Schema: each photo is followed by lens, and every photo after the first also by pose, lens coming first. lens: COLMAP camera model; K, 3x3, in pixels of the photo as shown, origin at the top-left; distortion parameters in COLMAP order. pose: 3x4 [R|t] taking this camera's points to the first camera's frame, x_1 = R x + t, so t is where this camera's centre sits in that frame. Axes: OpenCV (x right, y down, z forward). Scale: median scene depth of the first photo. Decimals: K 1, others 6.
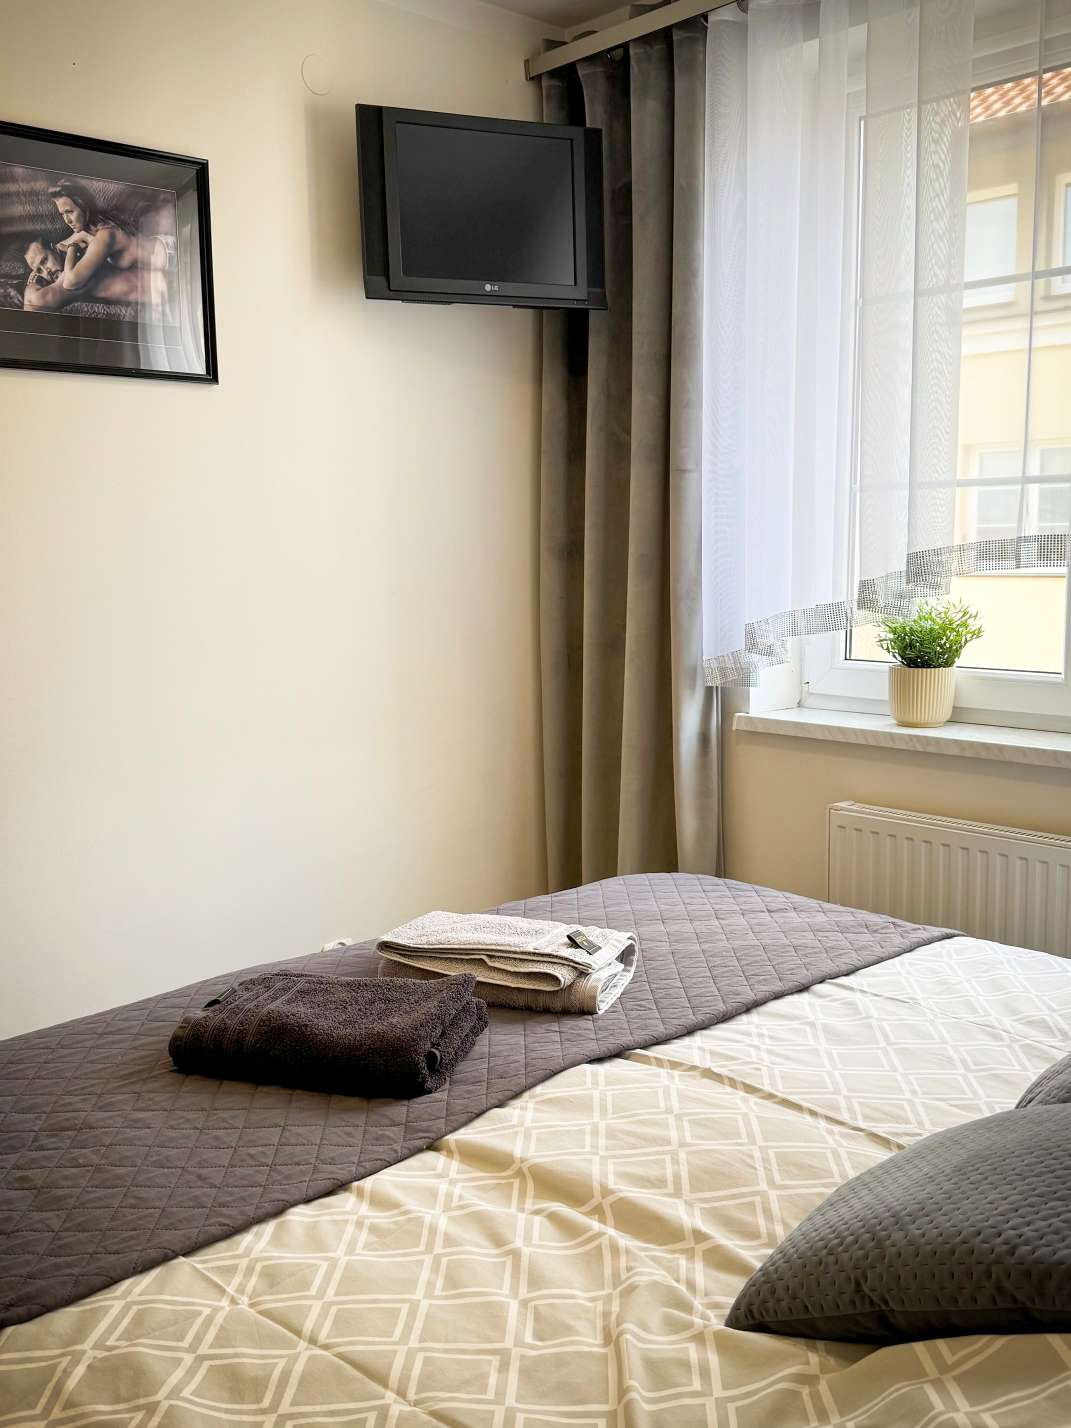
lens RADIAL K [[1373.5, 0, 535.5], [0, 1373.5, 714.0], [0, 0, 1]] dist [0.002969, 0.001481]
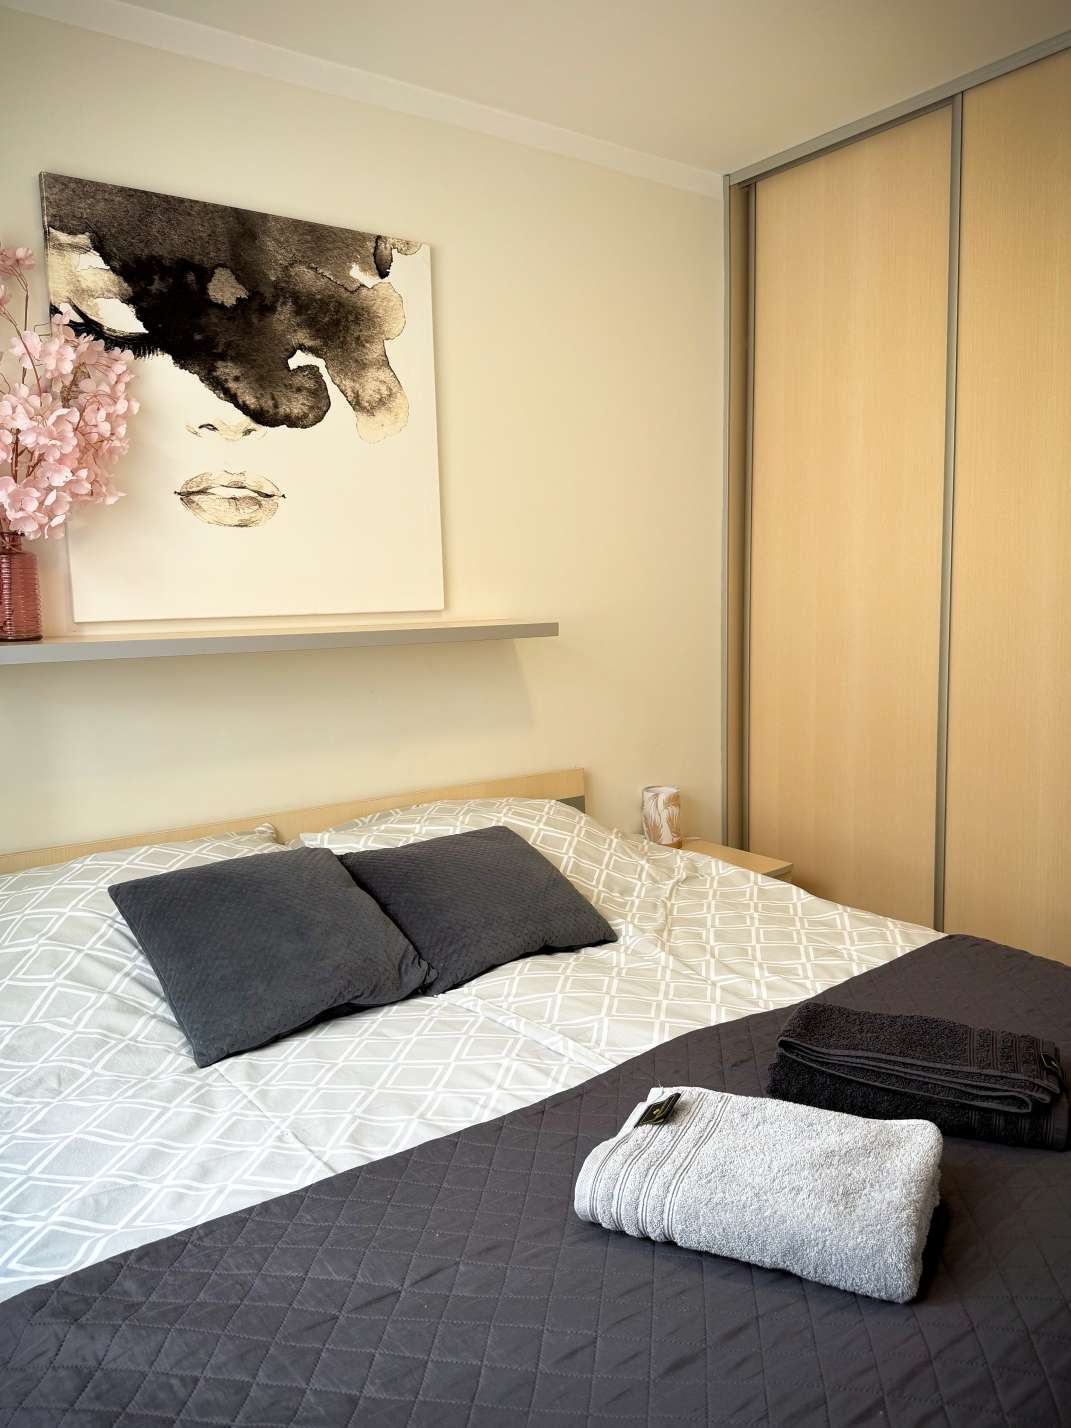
lens RADIAL K [[1076.6, 0, 535.5], [0, 1076.6, 714.0], [0, 0, 1]] dist [-0.000865, -0.000037]
pose [[-0.991816, 0.024045, 0.125390, 0.030324], [0.054111, 0.968703, 0.242252, -0.272771], [-0.115641, 0.247054, -0.962077, 2.053110]]
